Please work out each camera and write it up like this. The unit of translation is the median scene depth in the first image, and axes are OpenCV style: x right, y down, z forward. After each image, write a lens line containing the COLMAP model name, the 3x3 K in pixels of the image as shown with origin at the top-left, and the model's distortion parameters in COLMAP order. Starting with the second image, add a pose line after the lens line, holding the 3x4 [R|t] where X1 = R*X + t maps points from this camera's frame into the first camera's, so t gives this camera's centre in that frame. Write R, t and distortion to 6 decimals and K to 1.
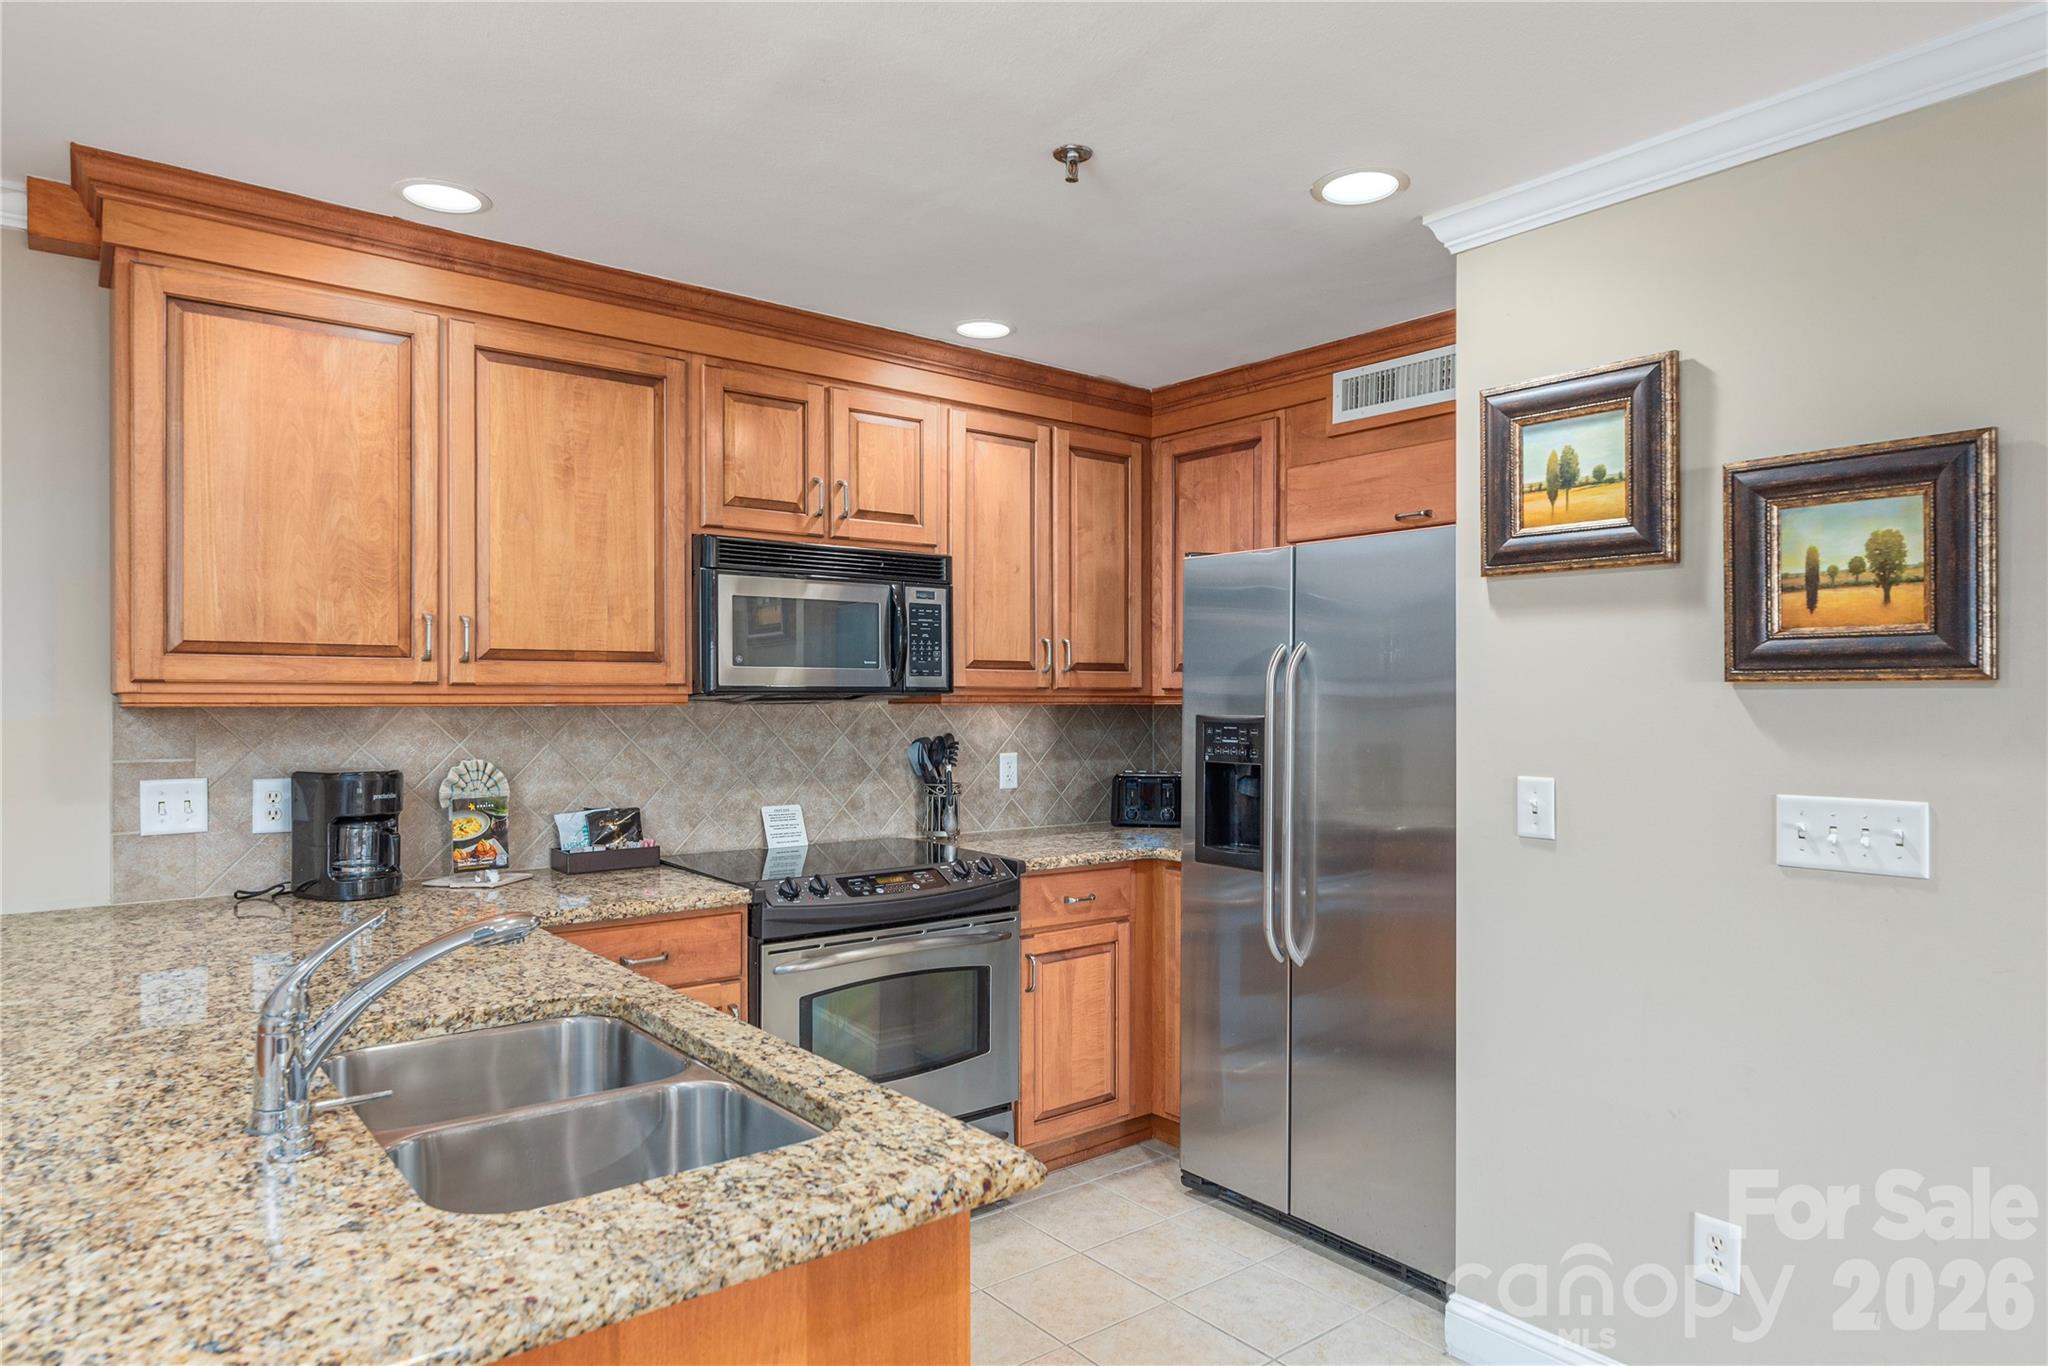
lens RADIAL K [[1220.4, 0, 1019.5], [0, 1220.4, 701.4], [0, 0, 1]] dist [-0.001318, -0.002709]
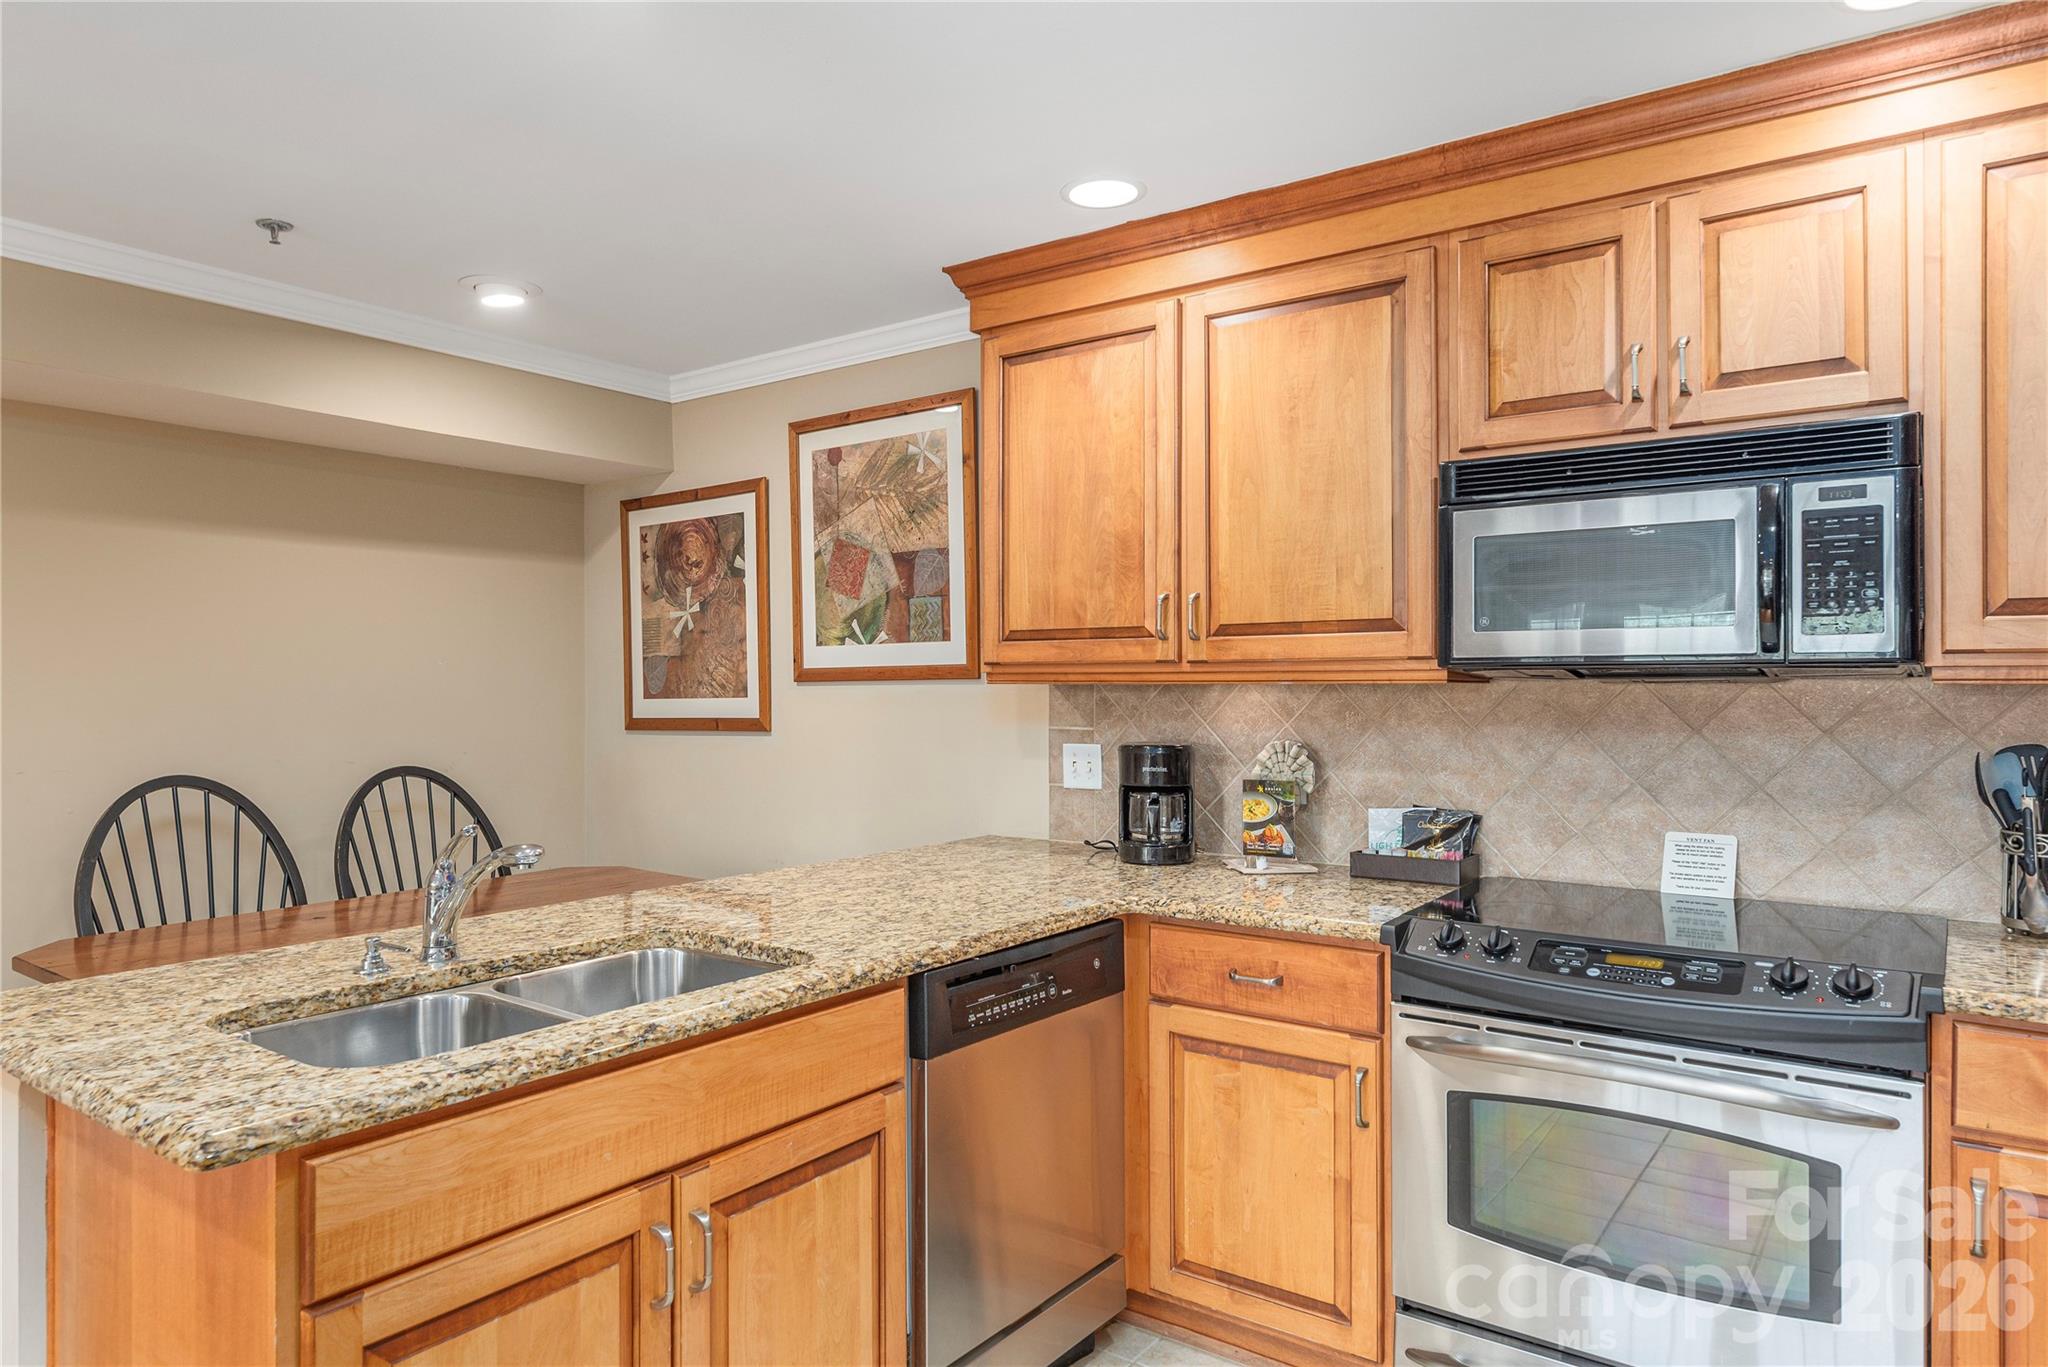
lens RADIAL K [[1256.3, 0, 1014.3], [0, 1256.3, 681.9], [0, 0, 1]] dist [-0.007850, 0.002412]
pose [[0.260026, -0.002657, -0.965598, 0.512851], [-0.002196, 0.999992, -0.003343, 0.006293], [0.965599, 0.002989, 0.260018, 0.618313]]
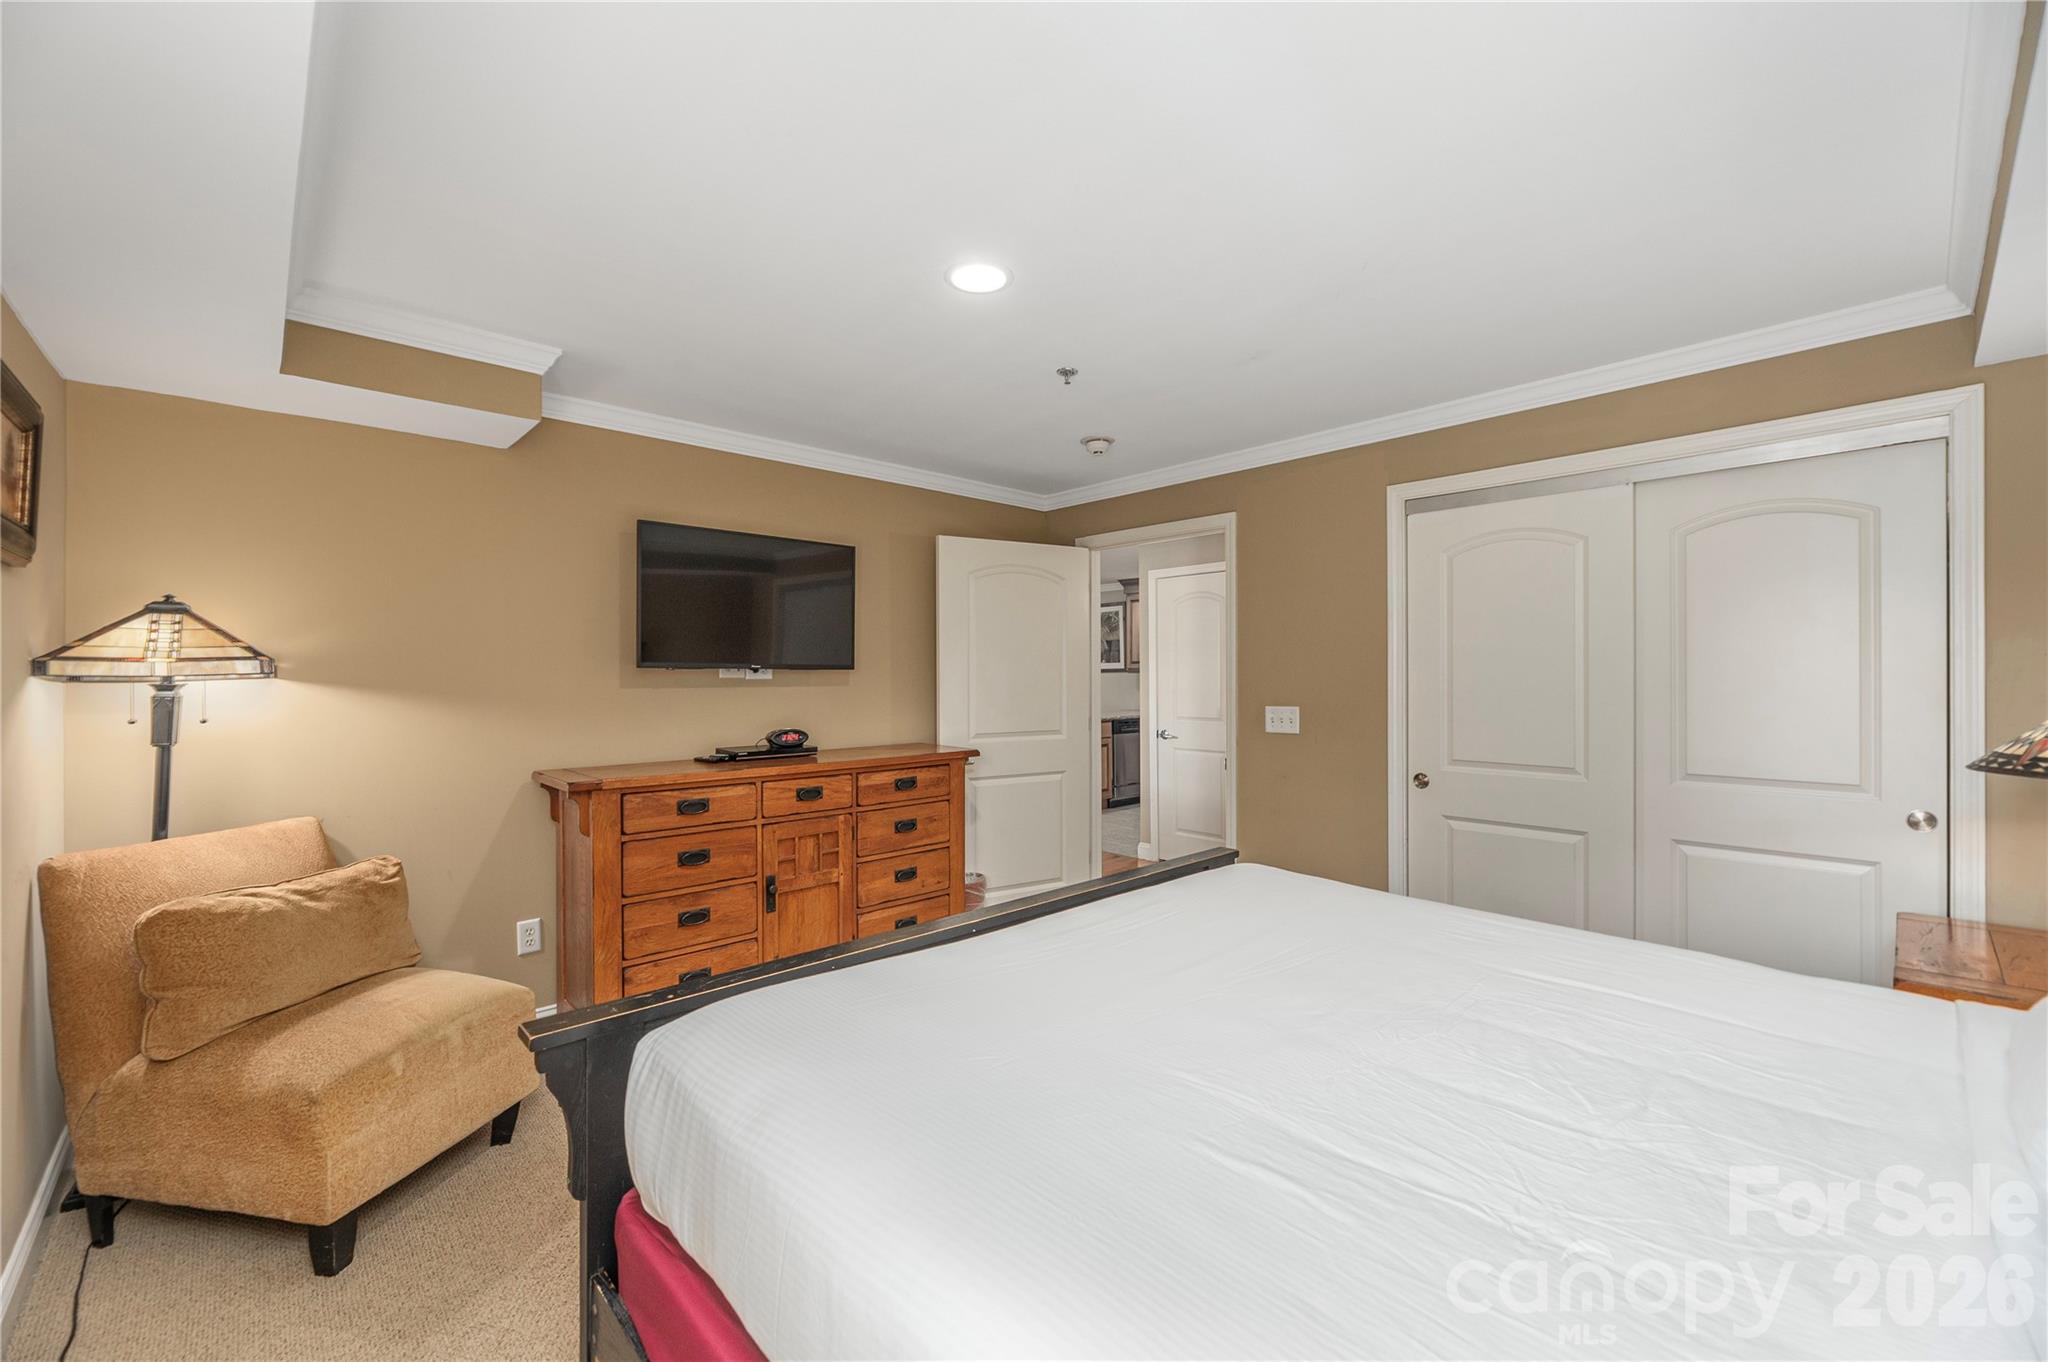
lens RADIAL K [[833.0, 0, 1022.0], [0, 833.0, 677.2], [0, 0, 1]] dist [0.001481, 0.000088]
pose [[0.084613, -0.003403, -0.996408, 2.833502], [-0.003228, 0.999988, -0.003689, 0.036275], [0.996409, 0.003528, 0.084601, 0.157105]]
